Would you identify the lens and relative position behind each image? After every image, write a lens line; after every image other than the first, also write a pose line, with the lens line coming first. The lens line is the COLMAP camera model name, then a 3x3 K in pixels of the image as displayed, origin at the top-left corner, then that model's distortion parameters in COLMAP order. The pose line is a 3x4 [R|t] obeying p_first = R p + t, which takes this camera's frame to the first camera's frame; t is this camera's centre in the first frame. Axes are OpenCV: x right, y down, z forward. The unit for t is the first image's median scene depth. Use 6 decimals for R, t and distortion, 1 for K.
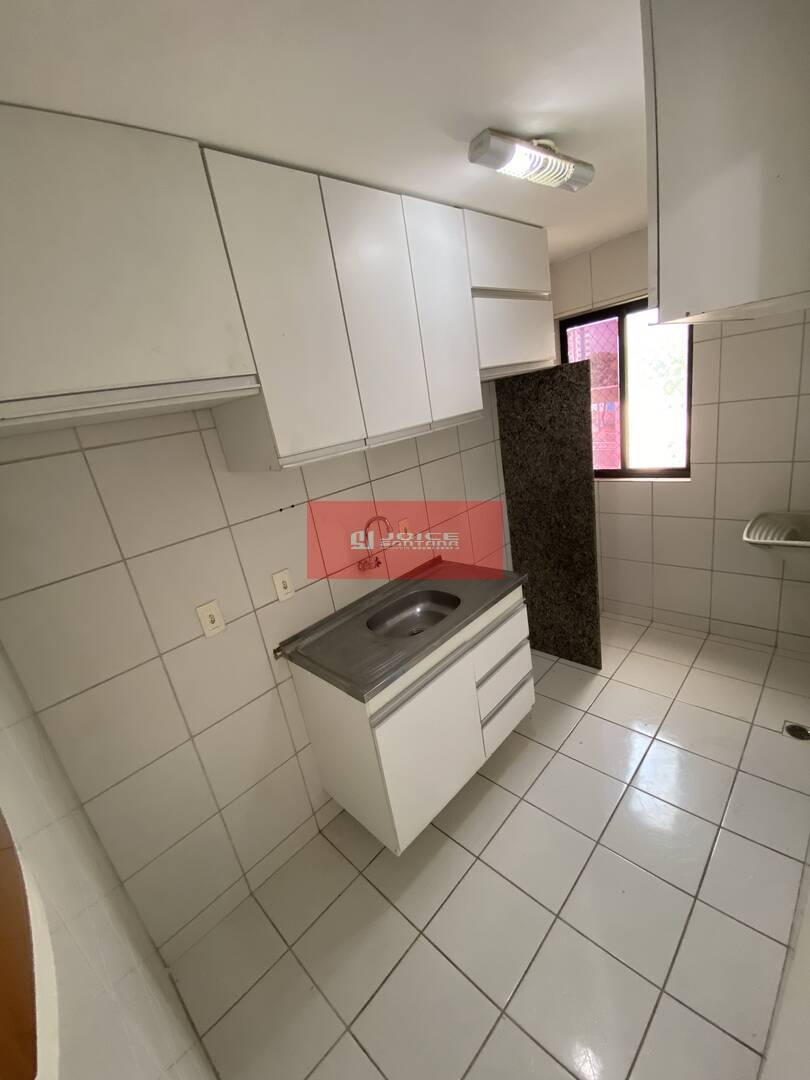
lens RADIAL K [[437.7, 0, 405.0], [0, 437.7, 540.0], [0, 0, 1]] dist [0.030495, -0.025344]
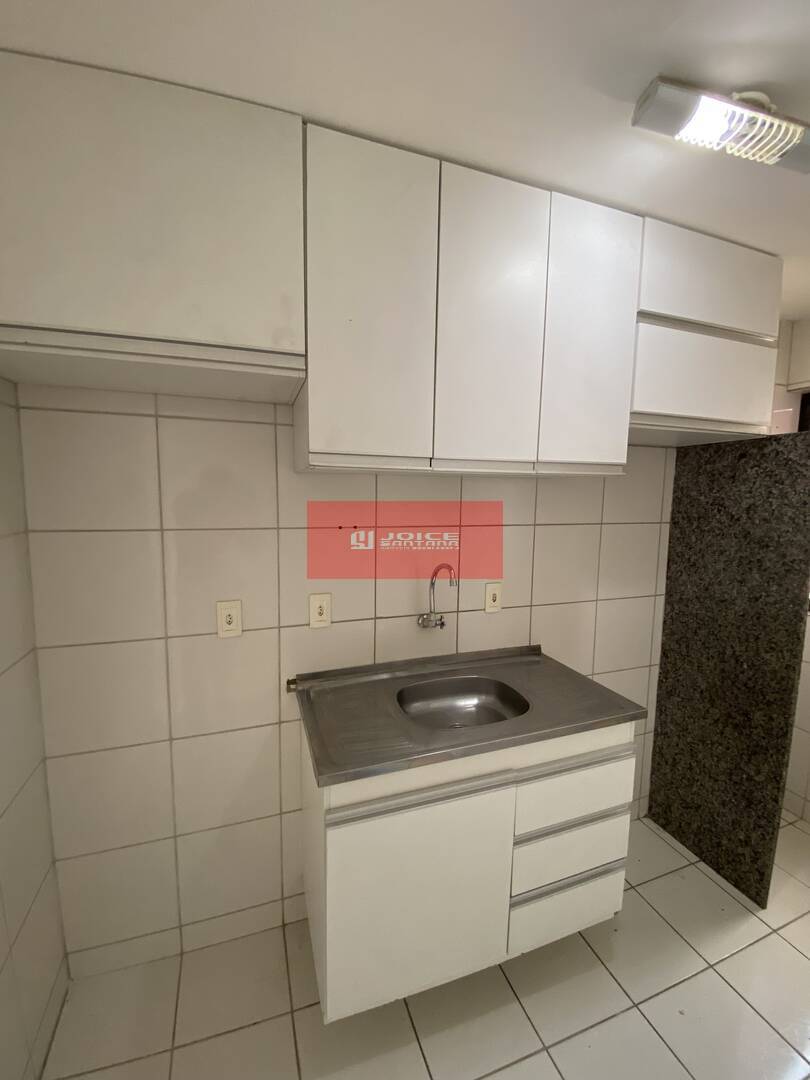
lens RADIAL K [[445.9, 0, 405.0], [0, 445.9, 540.0], [0, 0, 1]] dist [0.008593, -0.012684]
pose [[0.885828, 0.228238, -0.403999, 0.143348], [-0.289828, 0.952088, -0.097612, 0.004293], [0.362364, 0.203558, 0.909536, 0.162581]]
